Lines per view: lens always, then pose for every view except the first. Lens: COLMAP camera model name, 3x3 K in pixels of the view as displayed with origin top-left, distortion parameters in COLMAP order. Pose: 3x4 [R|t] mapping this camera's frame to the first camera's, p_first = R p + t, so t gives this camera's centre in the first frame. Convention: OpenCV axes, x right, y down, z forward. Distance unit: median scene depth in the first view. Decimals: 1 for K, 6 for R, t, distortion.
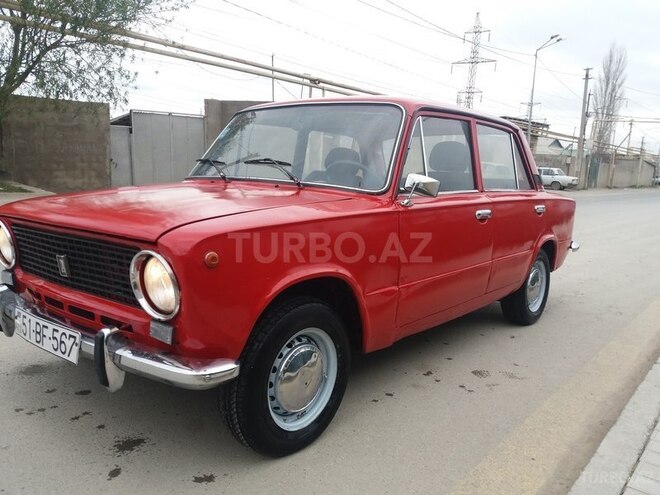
lens RADIAL K [[531.3, 0, 330.0], [0, 531.3, 247.5], [0, 0, 1]] dist [0.069577, -0.121597]
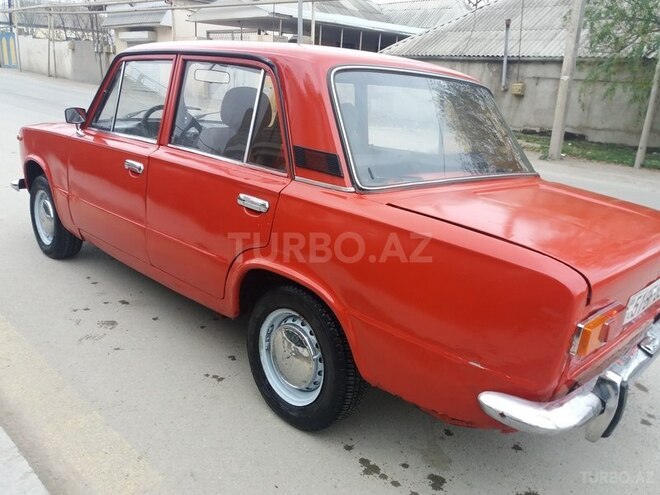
lens RADIAL K [[531.3, 0, 330.0], [0, 531.3, 247.5], [0, 0, 1]] dist [0.069577, -0.121597]
pose [[-0.069134, 0.224189, -0.972090, 1.217903], [-0.230826, 0.944385, 0.234215, -0.228635], [0.970536, 0.240576, -0.013541, 1.422172]]
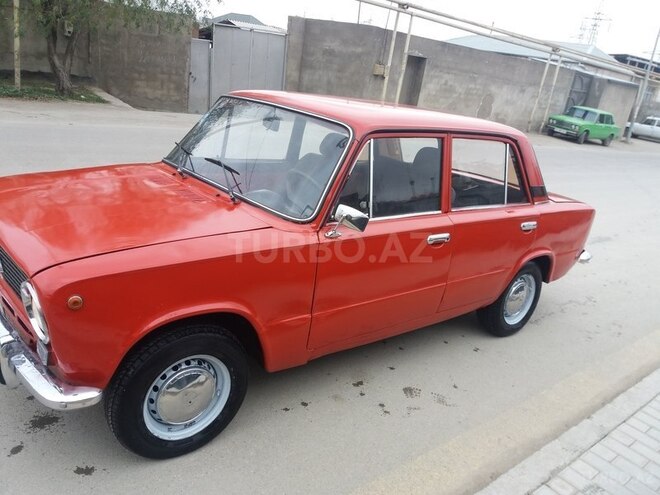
lens RADIAL K [[531.3, 0, 330.0], [0, 531.3, 247.5], [0, 0, 1]] dist [0.069577, -0.121597]
pose [[0.978764, 0.143944, -0.145948, 0.247120], [-0.119840, 0.979436, 0.162307, -0.188011], [0.166309, -0.141370, 0.975887, 0.017800]]
